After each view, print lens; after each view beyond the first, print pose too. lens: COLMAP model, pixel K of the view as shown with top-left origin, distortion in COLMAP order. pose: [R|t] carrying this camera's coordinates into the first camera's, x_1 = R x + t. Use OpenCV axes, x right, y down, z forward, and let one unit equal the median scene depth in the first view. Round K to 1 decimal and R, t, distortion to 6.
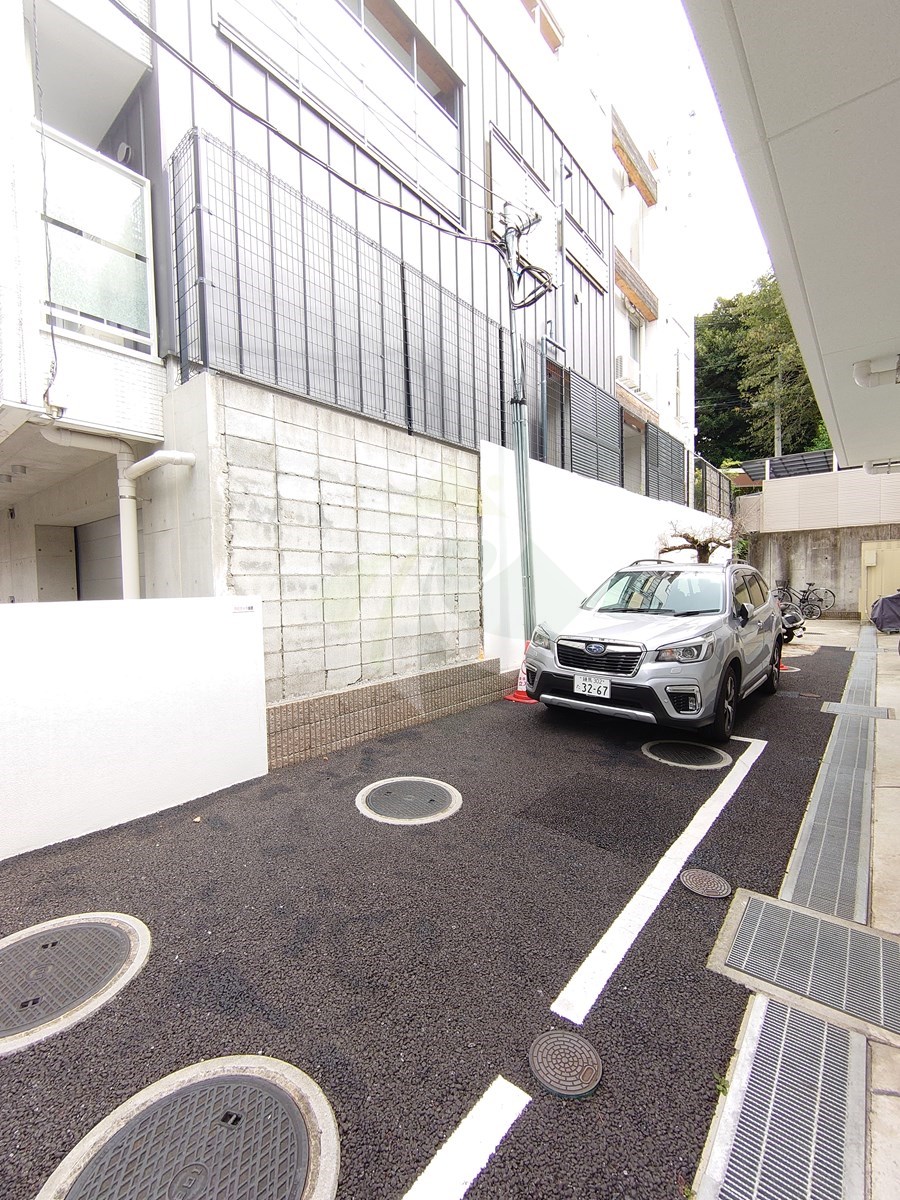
lens RADIAL K [[519.1, 0, 447.5], [0, 519.1, 602.9], [0, 0, 1]] dist [0.005033, -0.001394]
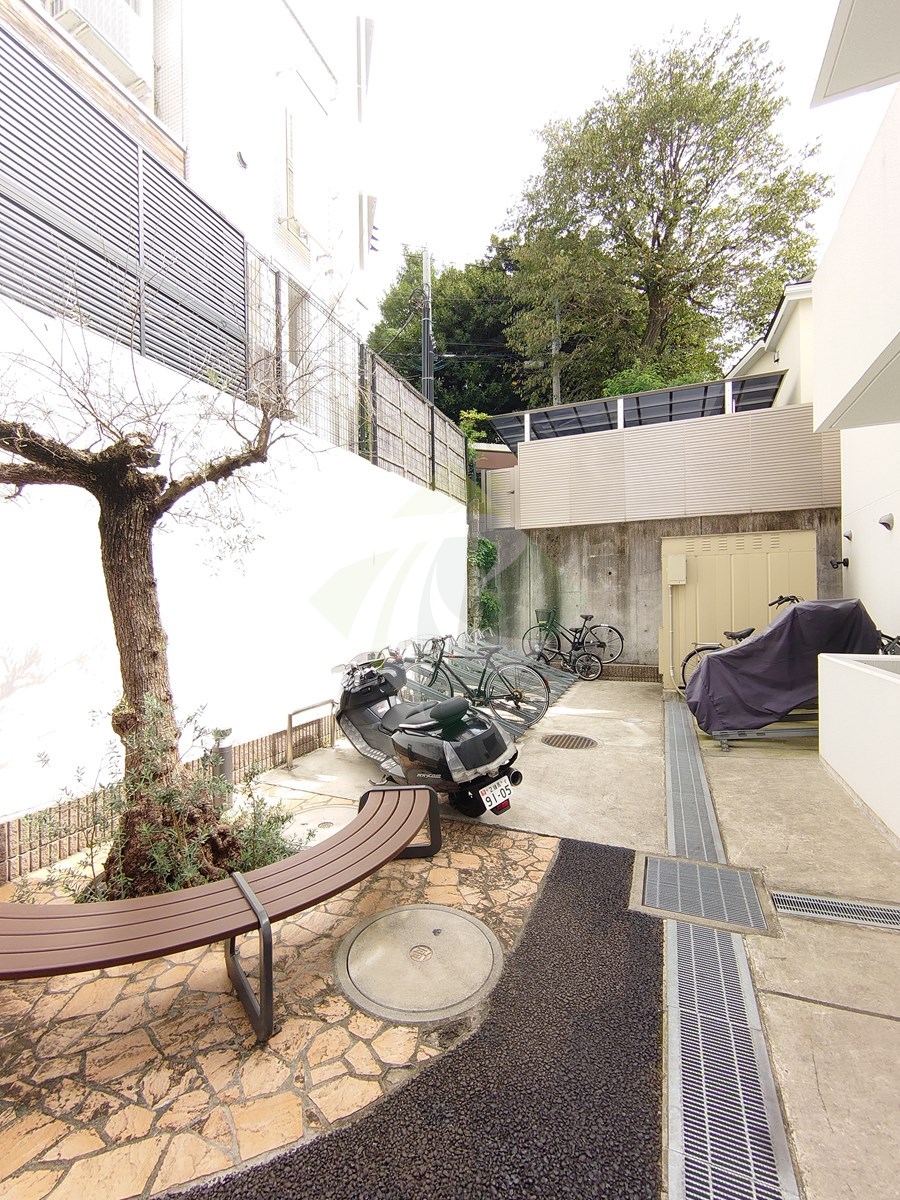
lens RADIAL K [[519.1, 0, 450.8], [0, 519.1, 606.1], [0, 0, 1]] dist [0.005033, -0.001394]
pose [[0.955374, 0.009856, 0.295236, 0.387641], [0.002445, 0.999145, -0.041265, -0.025147], [-0.295390, 0.040145, 0.954533, 0.499595]]
